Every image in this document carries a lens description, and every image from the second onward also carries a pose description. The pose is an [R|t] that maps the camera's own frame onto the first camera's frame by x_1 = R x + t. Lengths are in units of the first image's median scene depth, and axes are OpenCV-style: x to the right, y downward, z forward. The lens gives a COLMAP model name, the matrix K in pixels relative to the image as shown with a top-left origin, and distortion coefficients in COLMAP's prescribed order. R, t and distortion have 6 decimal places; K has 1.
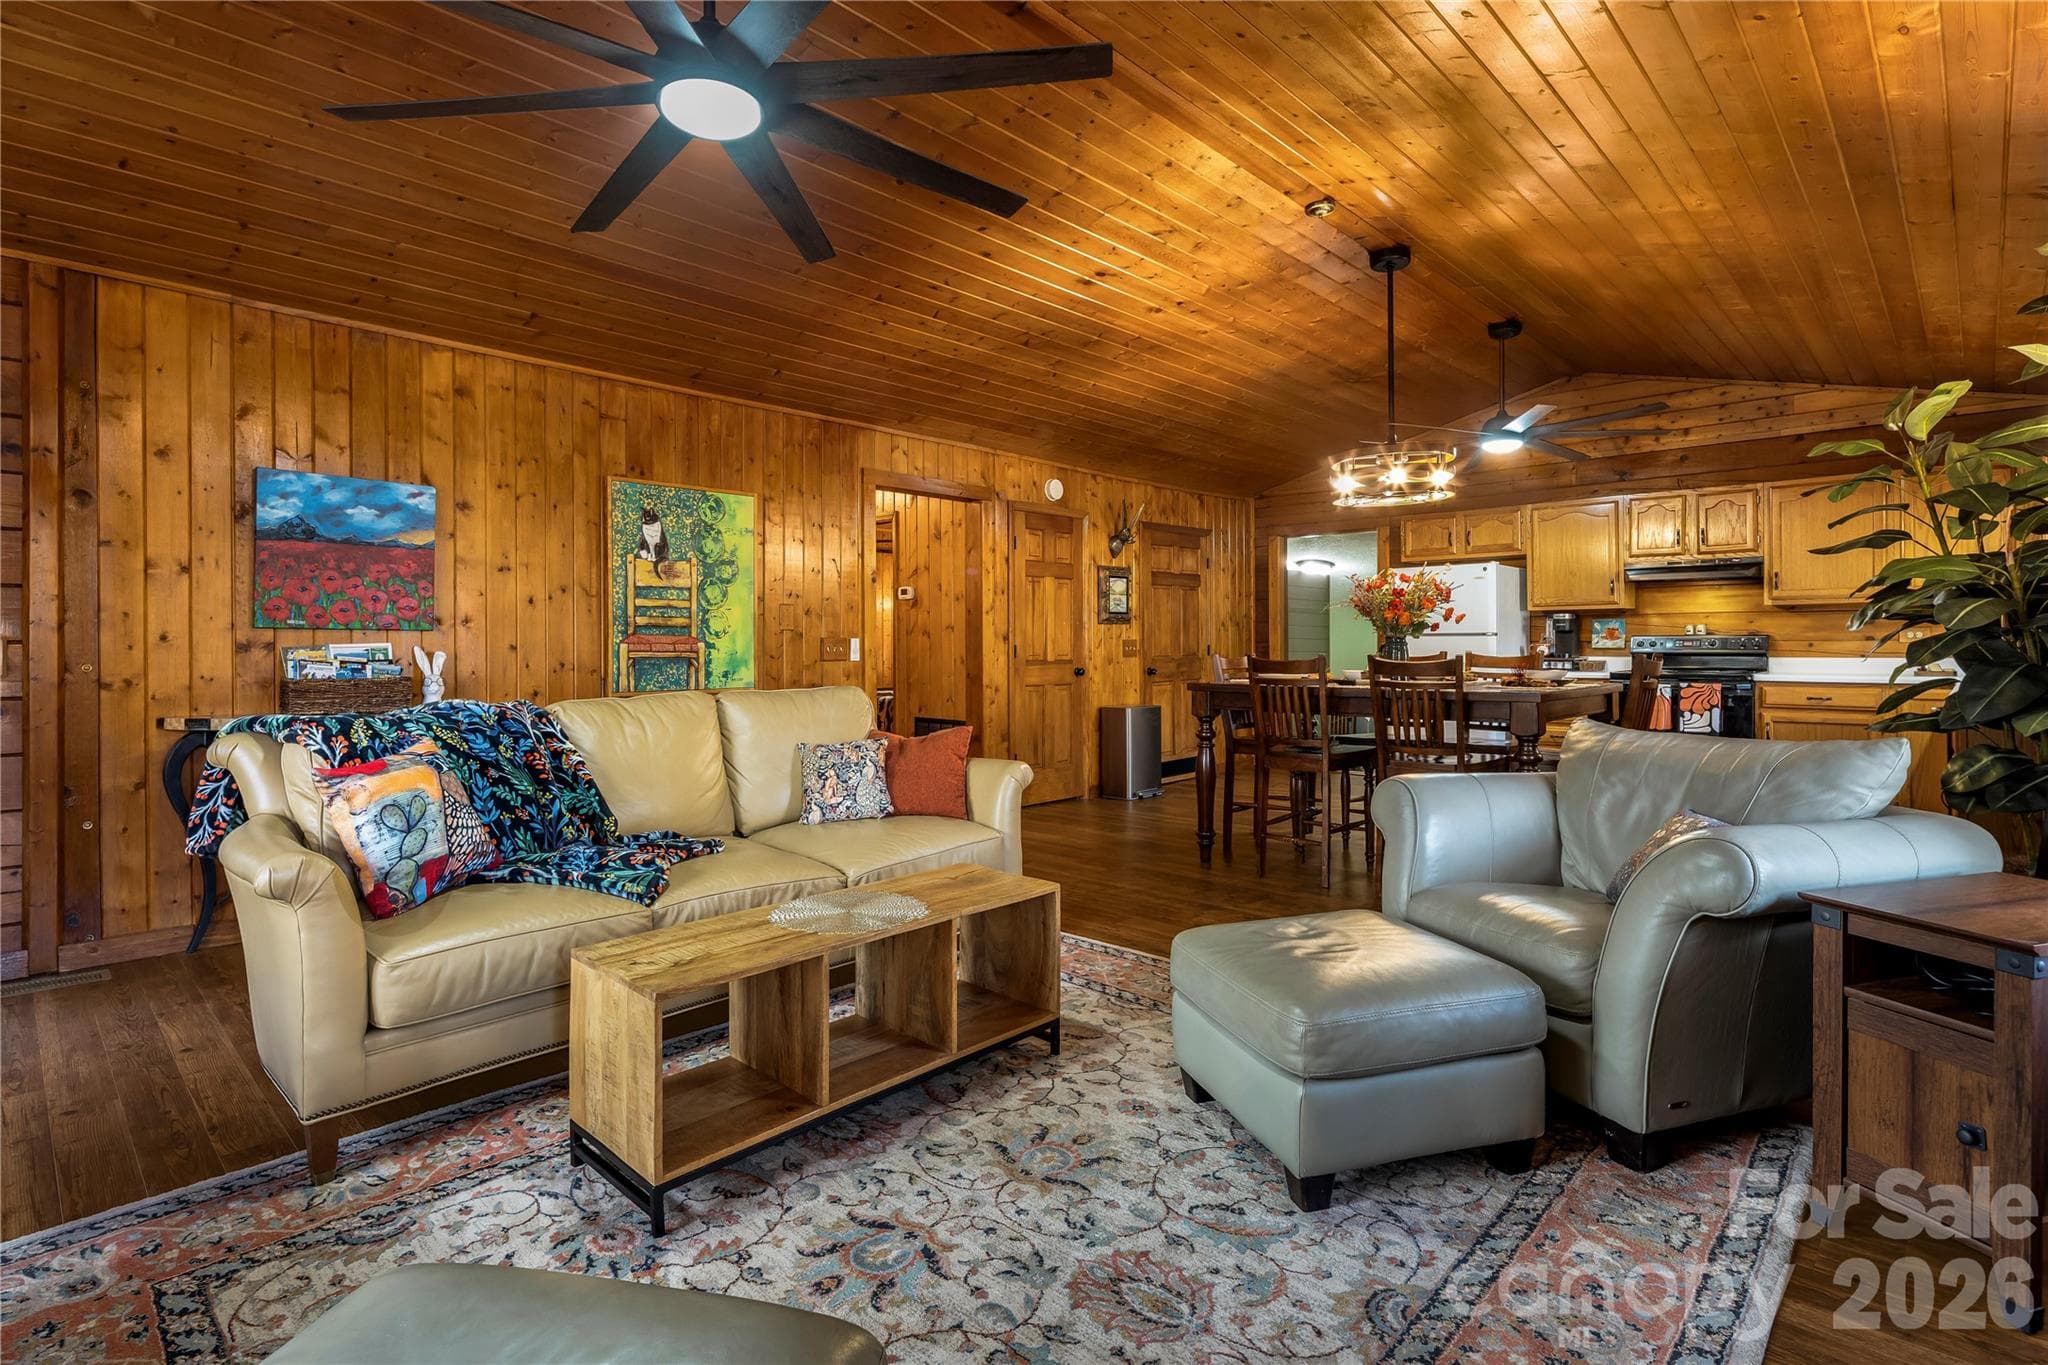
lens RADIAL K [[992.7, 0, 1003.5], [0, 992.7, 640.1], [0, 0, 1]] dist [0.001560, 0.000088]
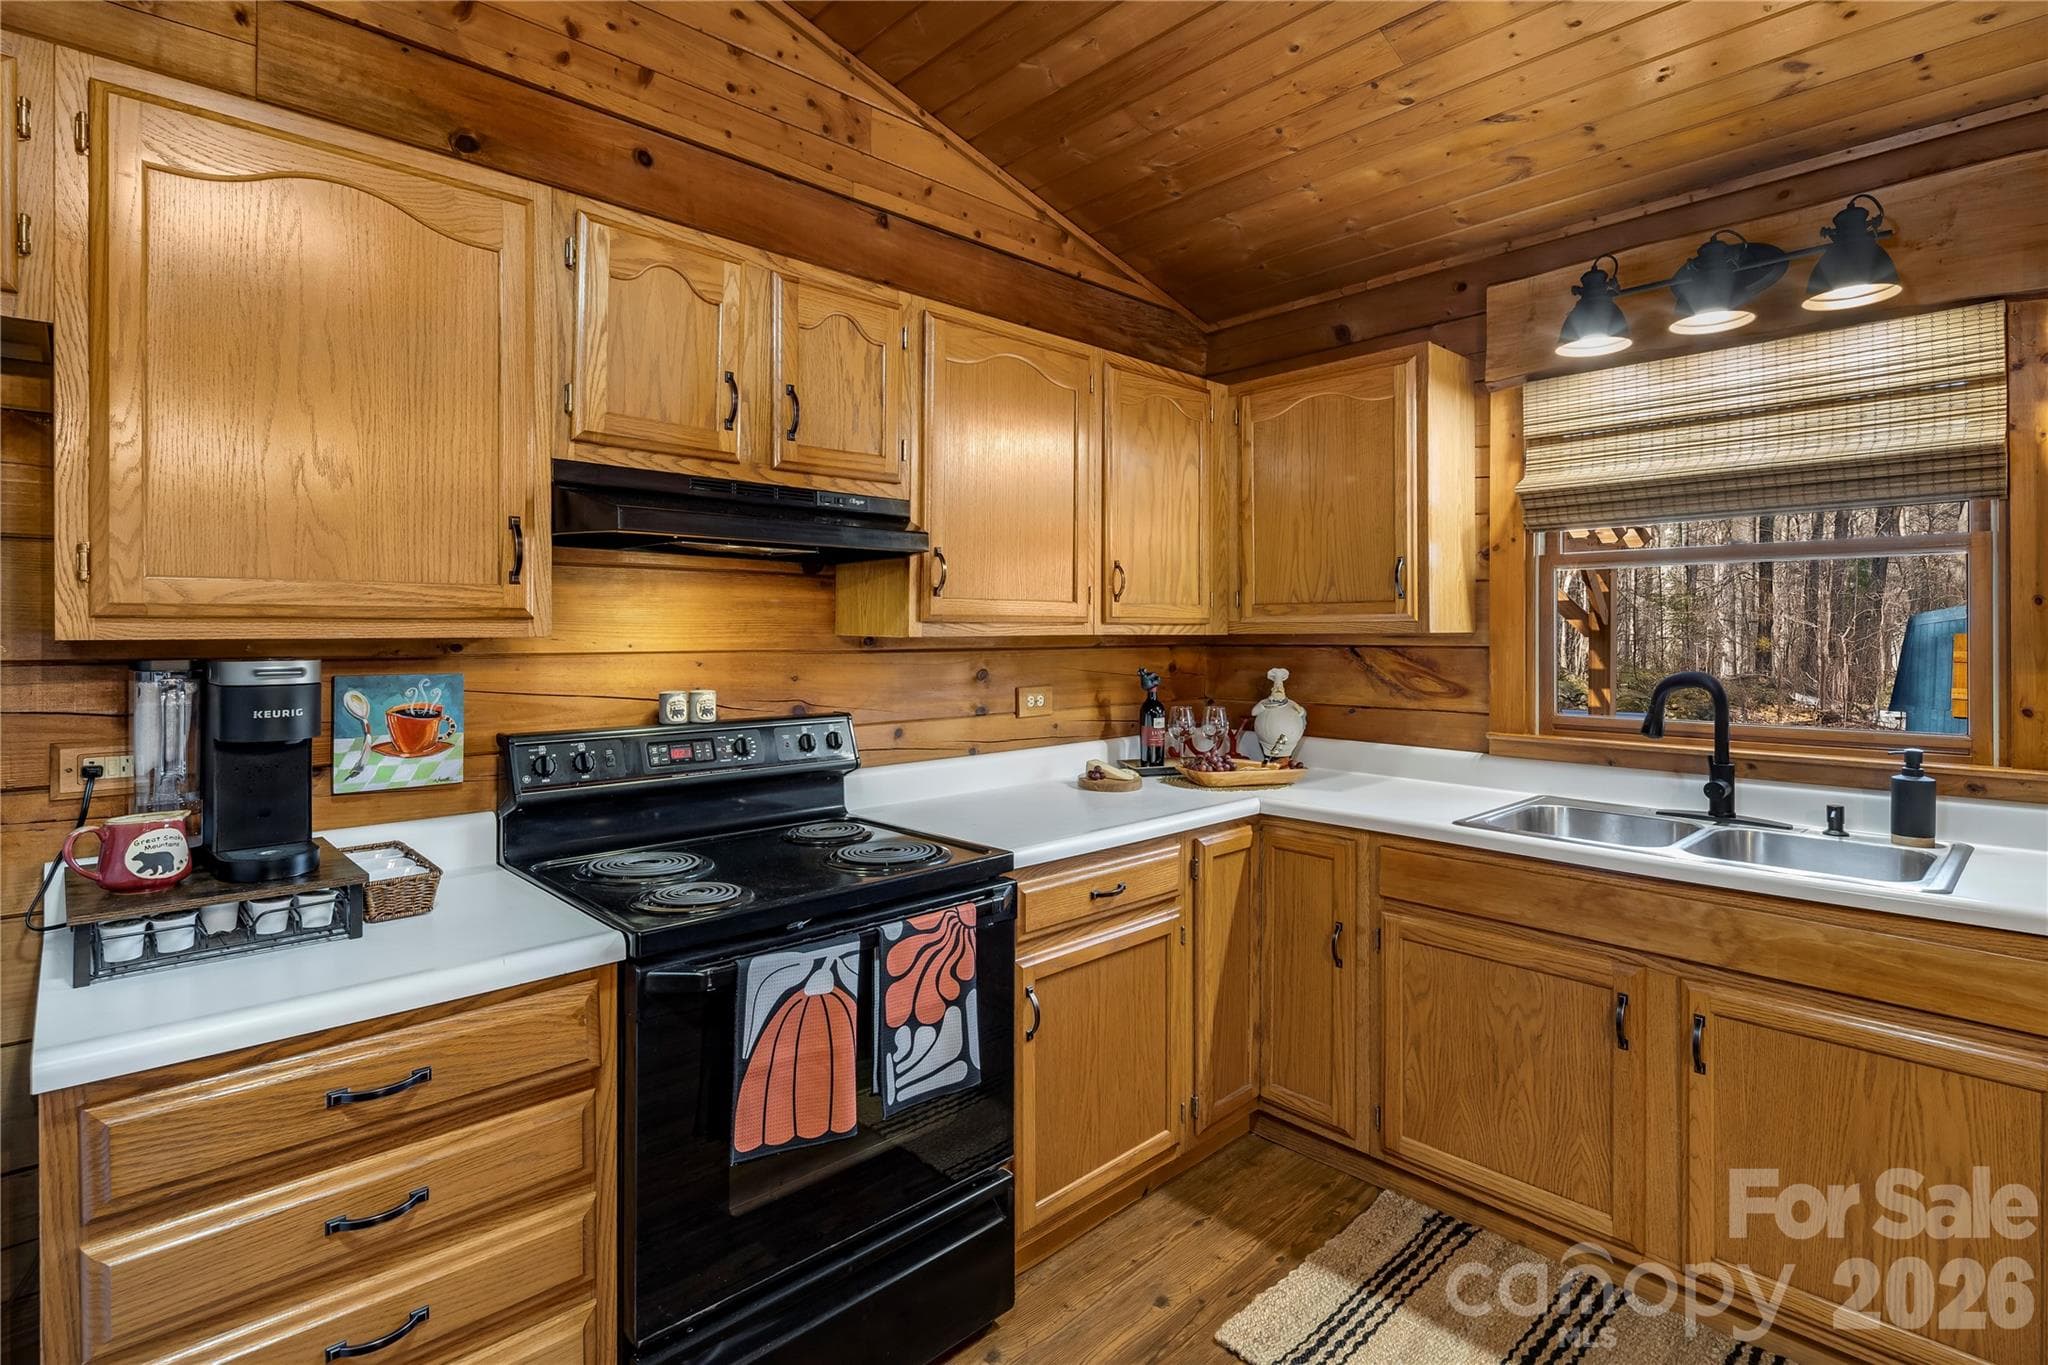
lens RADIAL K [[992.7, 0, 1007.2], [0, 992.7, 633.2], [0, 0, 1]] dist [0.001560, 0.000088]
pose [[0.041123, 0.005218, 0.999140, 0.408201], [0.000482, 0.999986, -0.005242, -0.034394], [-0.999154, 0.000697, 0.041120, 0.944449]]
